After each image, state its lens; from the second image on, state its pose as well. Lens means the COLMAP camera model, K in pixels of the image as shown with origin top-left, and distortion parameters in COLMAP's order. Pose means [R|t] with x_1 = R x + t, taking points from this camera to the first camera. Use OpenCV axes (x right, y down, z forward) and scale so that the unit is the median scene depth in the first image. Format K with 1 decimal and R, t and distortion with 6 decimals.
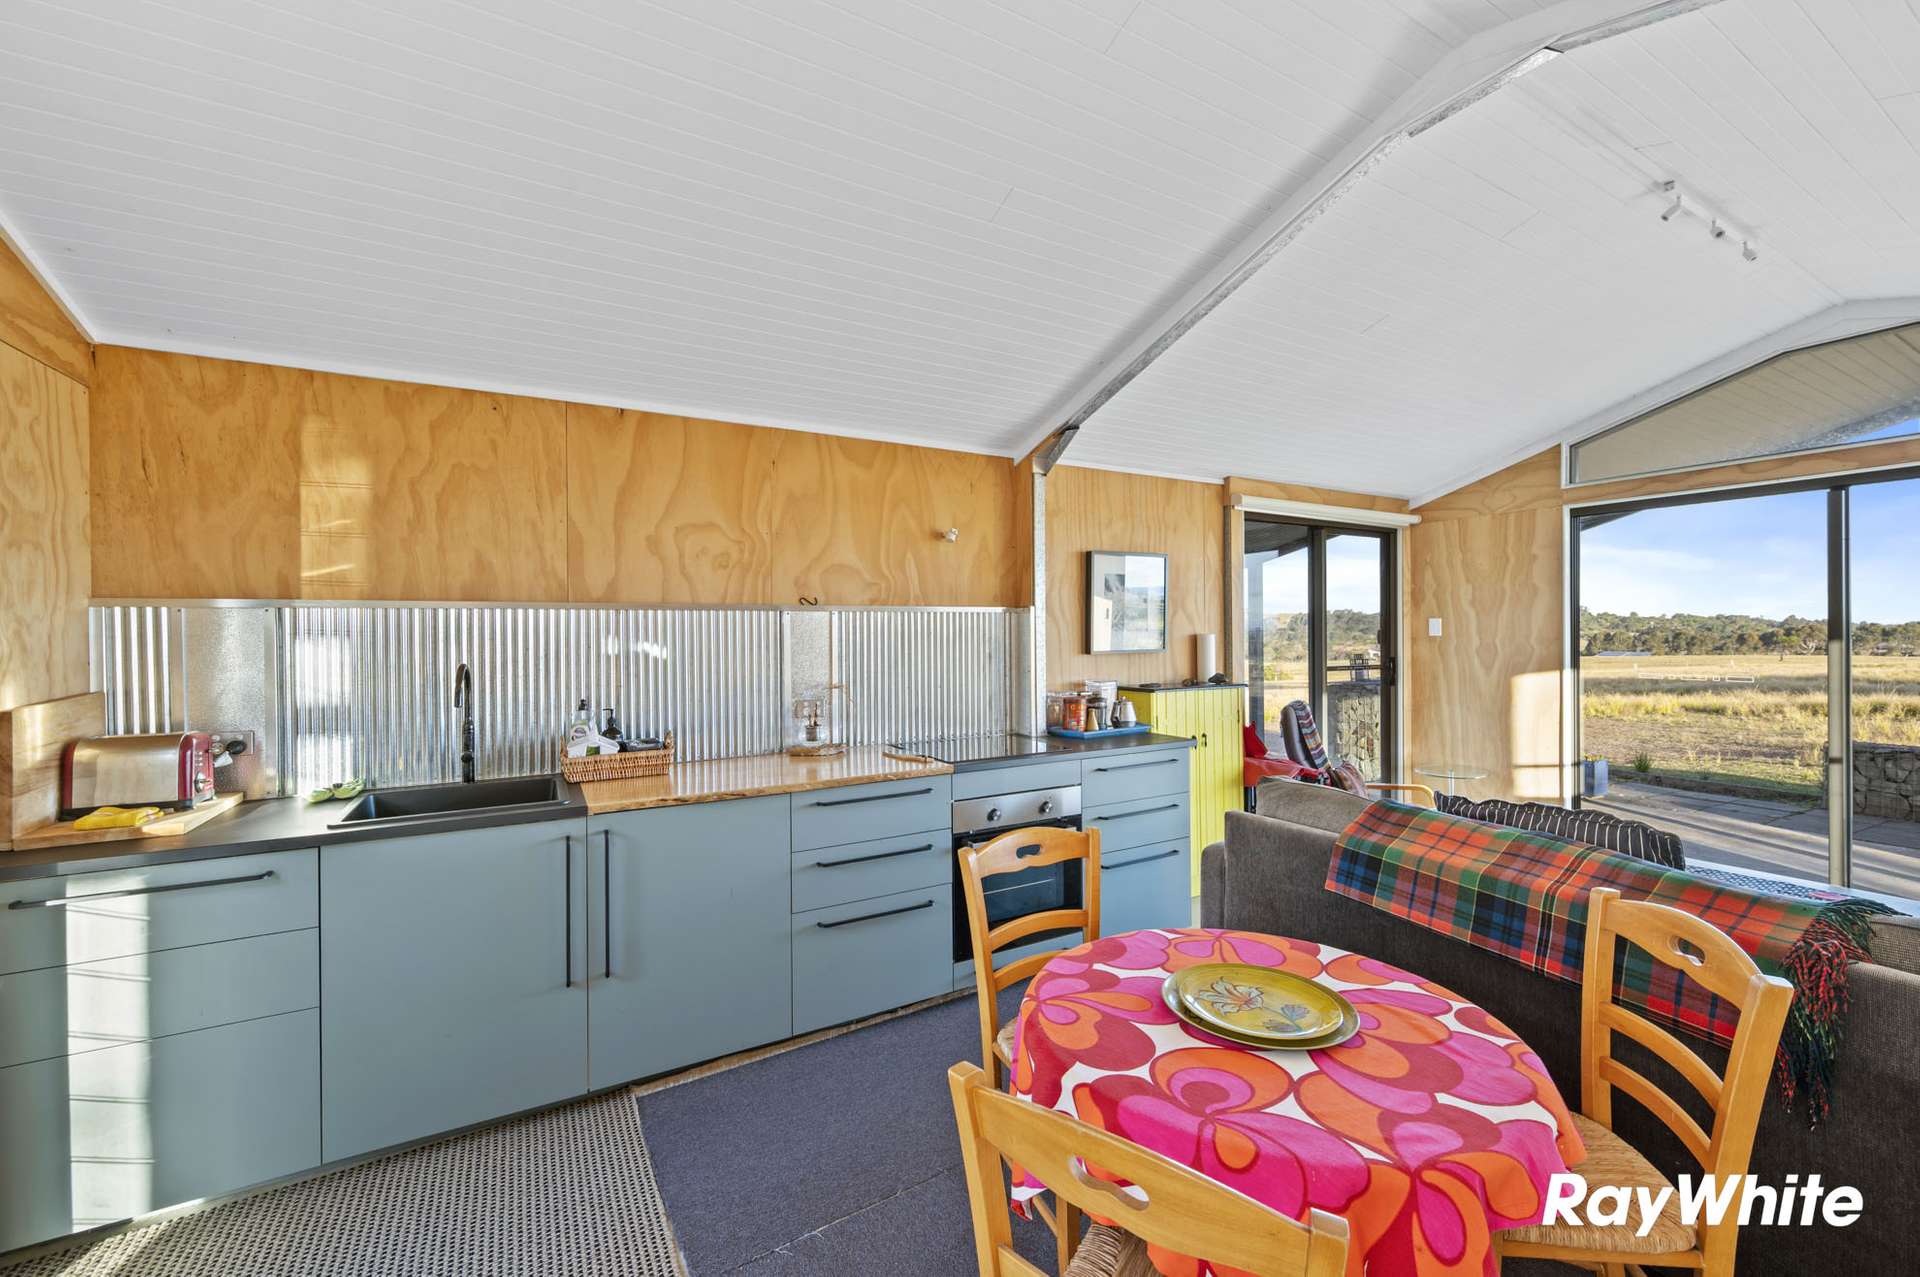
lens RADIAL K [[764.6, 0, 959.7], [0, 764.6, 635.2], [0, 0, 1]] dist [-0.000245, 0.000692]
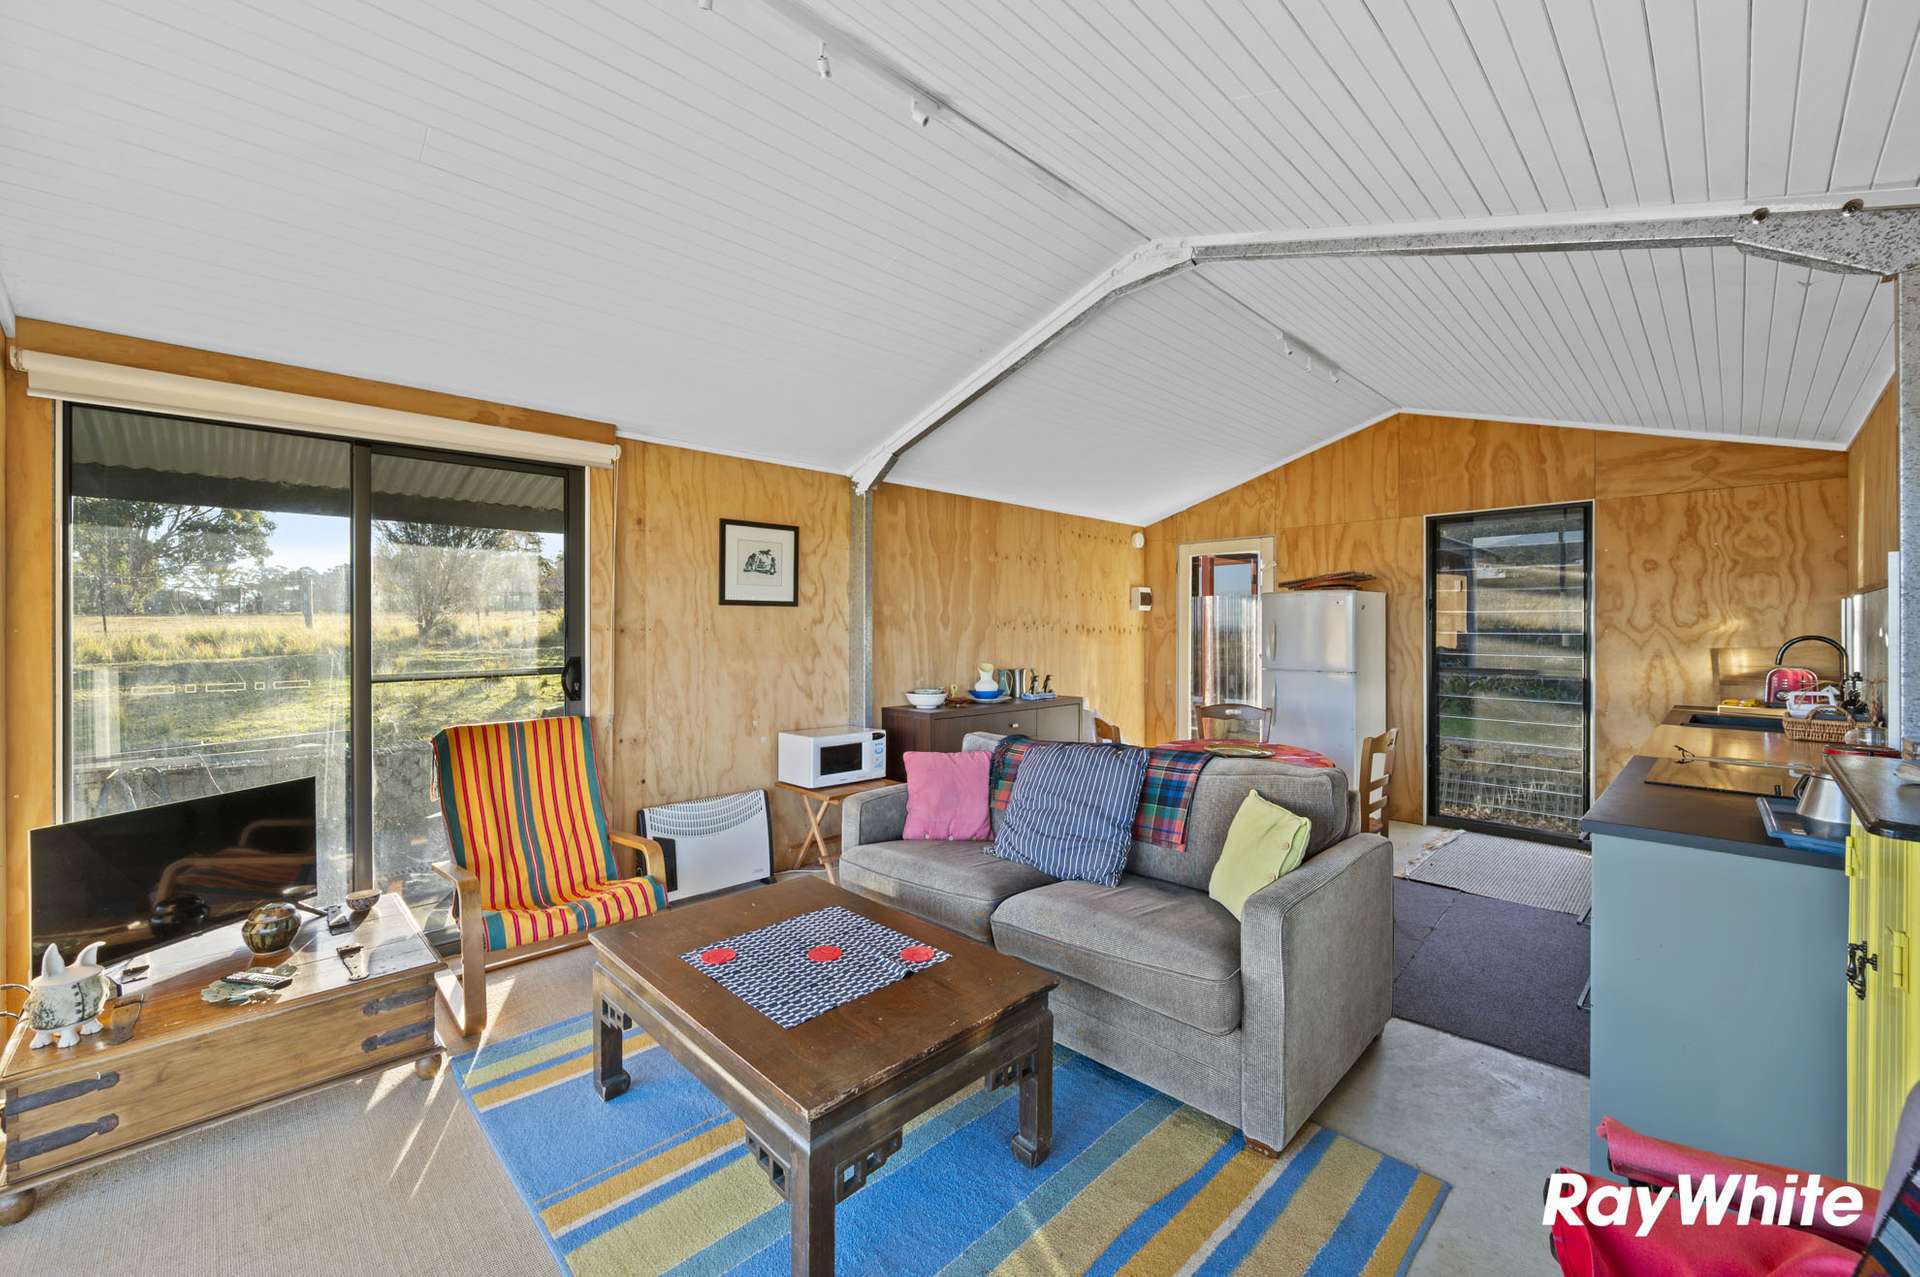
lens RADIAL K [[764.6, 0, 971.3], [0, 764.6, 630.3], [0, 0, 1]] dist [-0.000245, 0.000692]
pose [[-0.964450, 0.008567, -0.264127, 0.814273], [0.005607, 0.999913, 0.011958, 0.002025], [0.264207, 0.010052, -0.964414, 1.351592]]
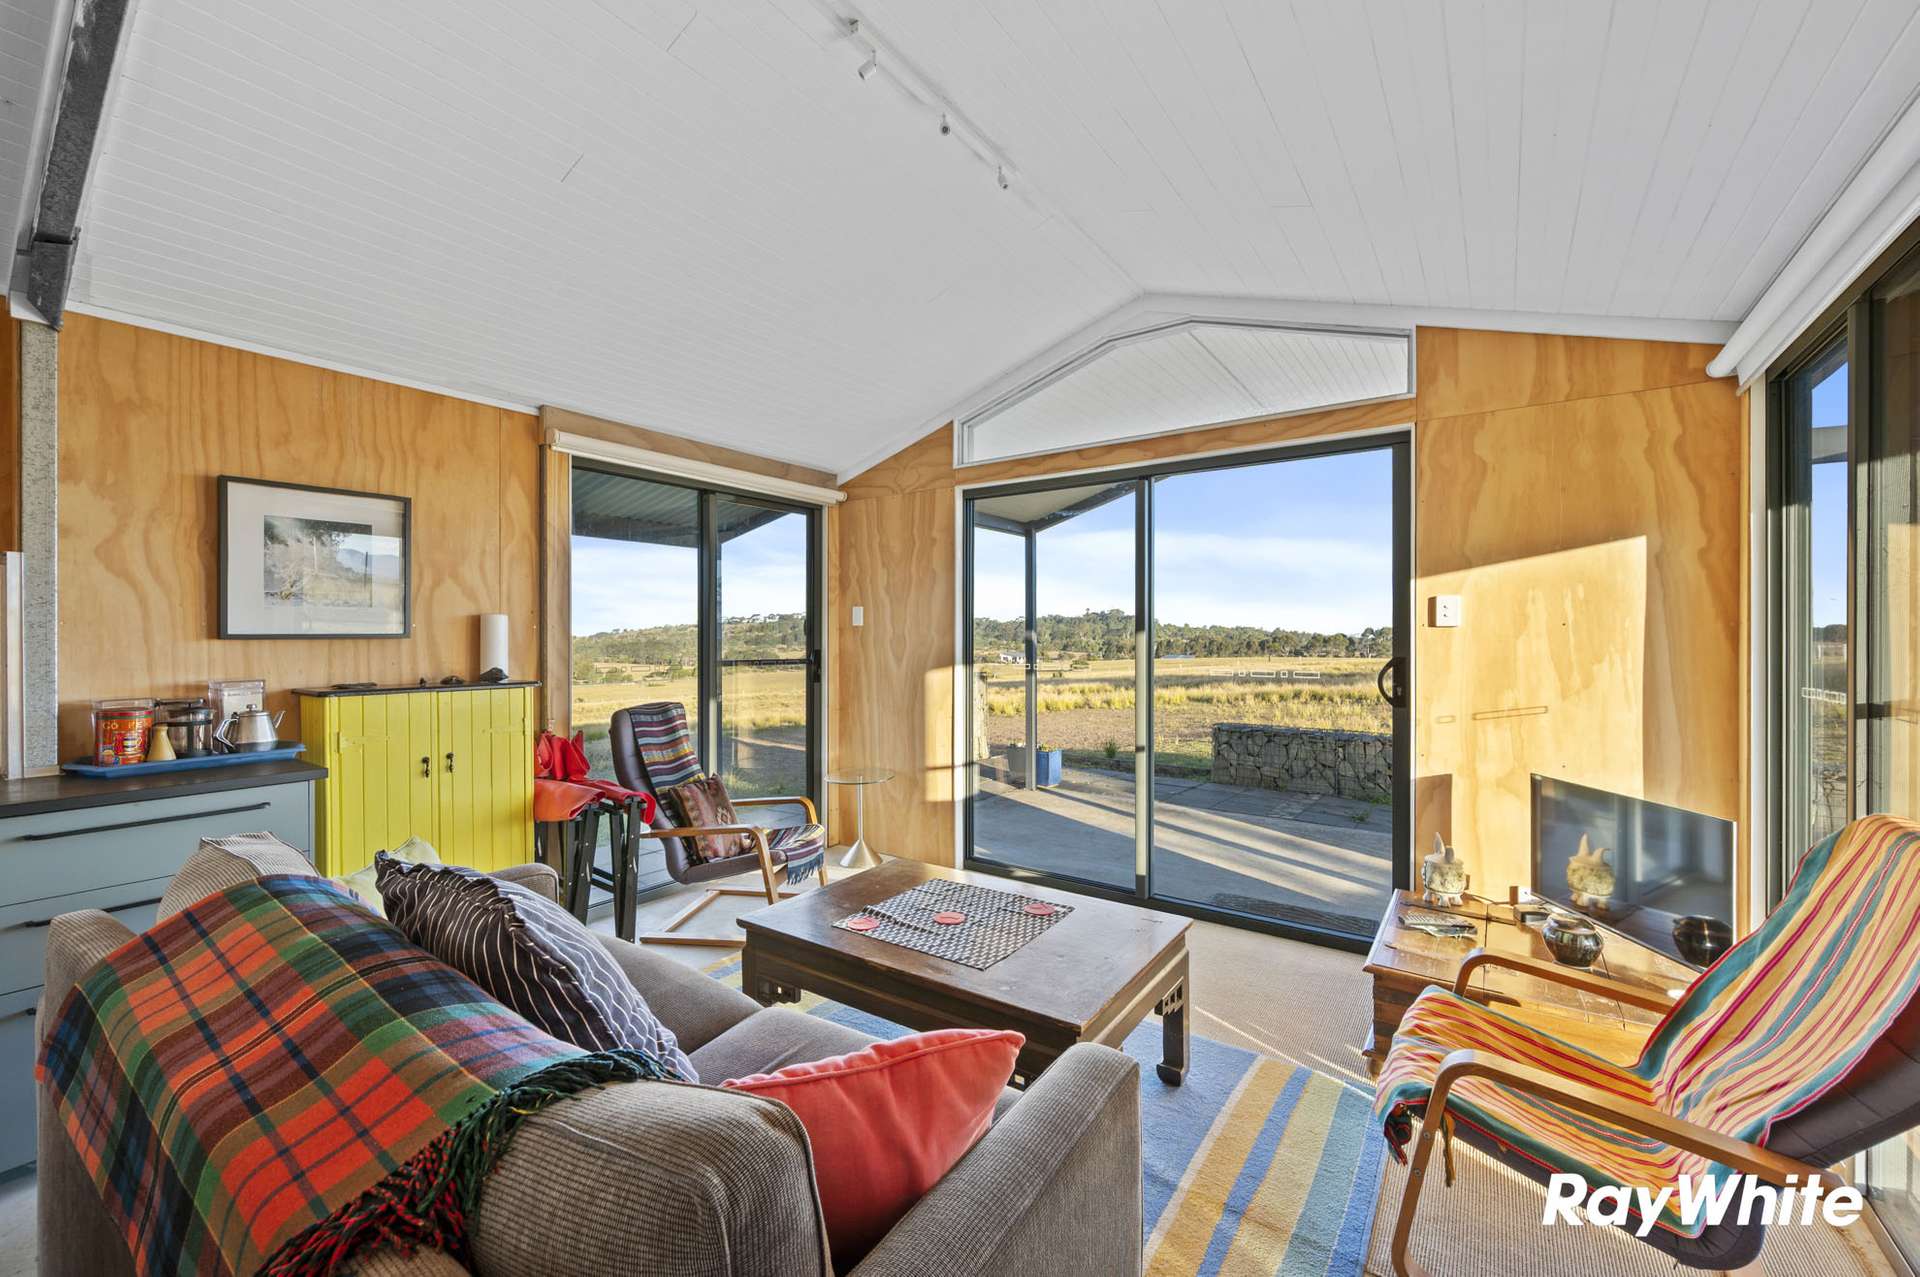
lens RADIAL K [[764.6, 0, 960.6], [0, 764.6, 635.8], [0, 0, 1]] dist [-0.000245, 0.000692]
pose [[0.907856, 0.007321, 0.419218, 0.510779], [-0.004980, 0.999965, -0.006680, 0.025941], [-0.419252, 0.003977, 0.907861, 0.184010]]
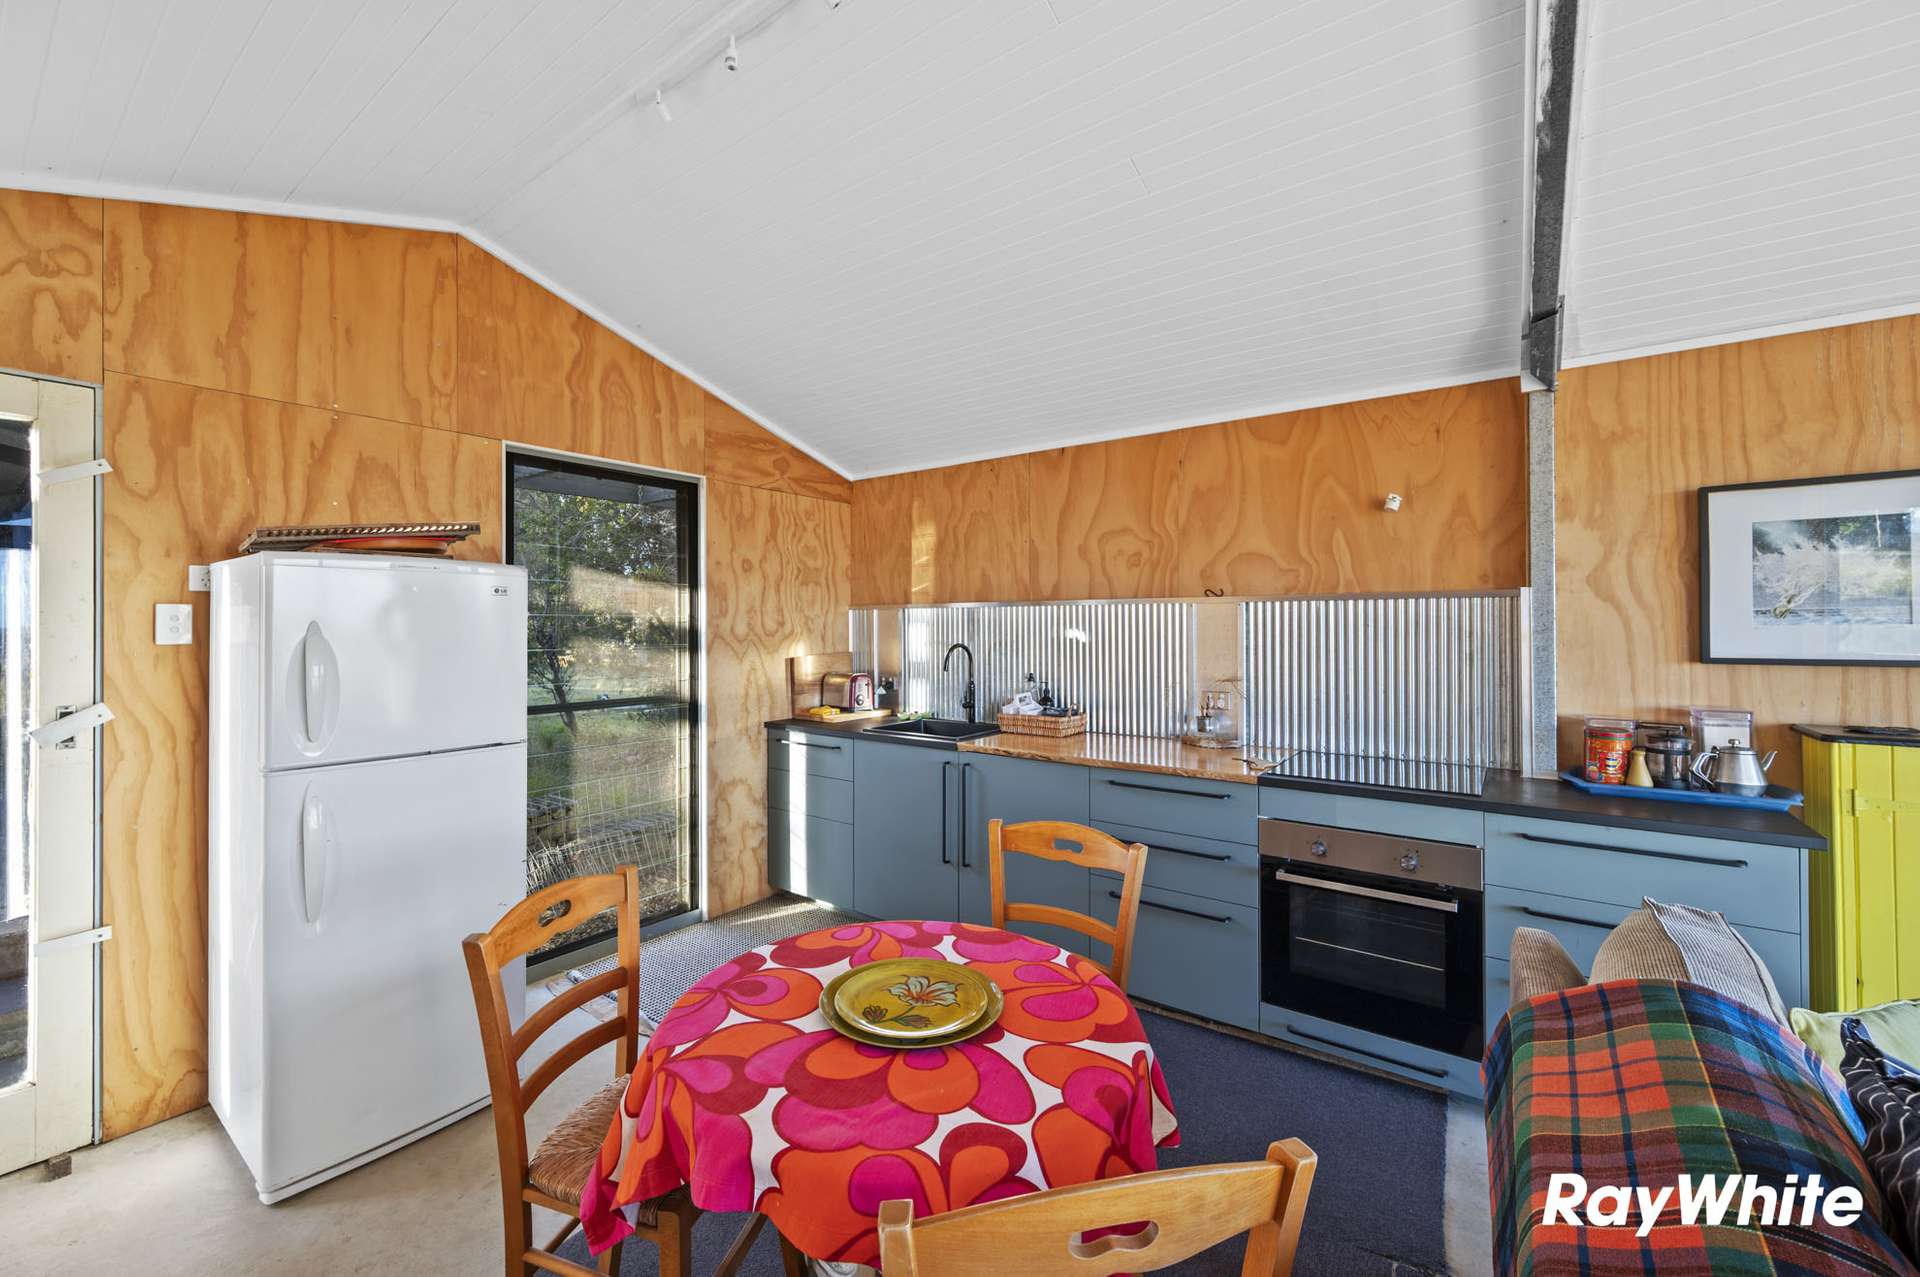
lens RADIAL K [[764.6, 0, 950.3], [0, 764.6, 621.7], [0, 0, 1]] dist [-0.000245, 0.000692]
pose [[0.404980, 0.002334, -0.914323, 0.525183], [-0.004590, 0.999989, 0.000520, -0.005200], [0.914314, 0.003986, 0.404986, 0.254460]]
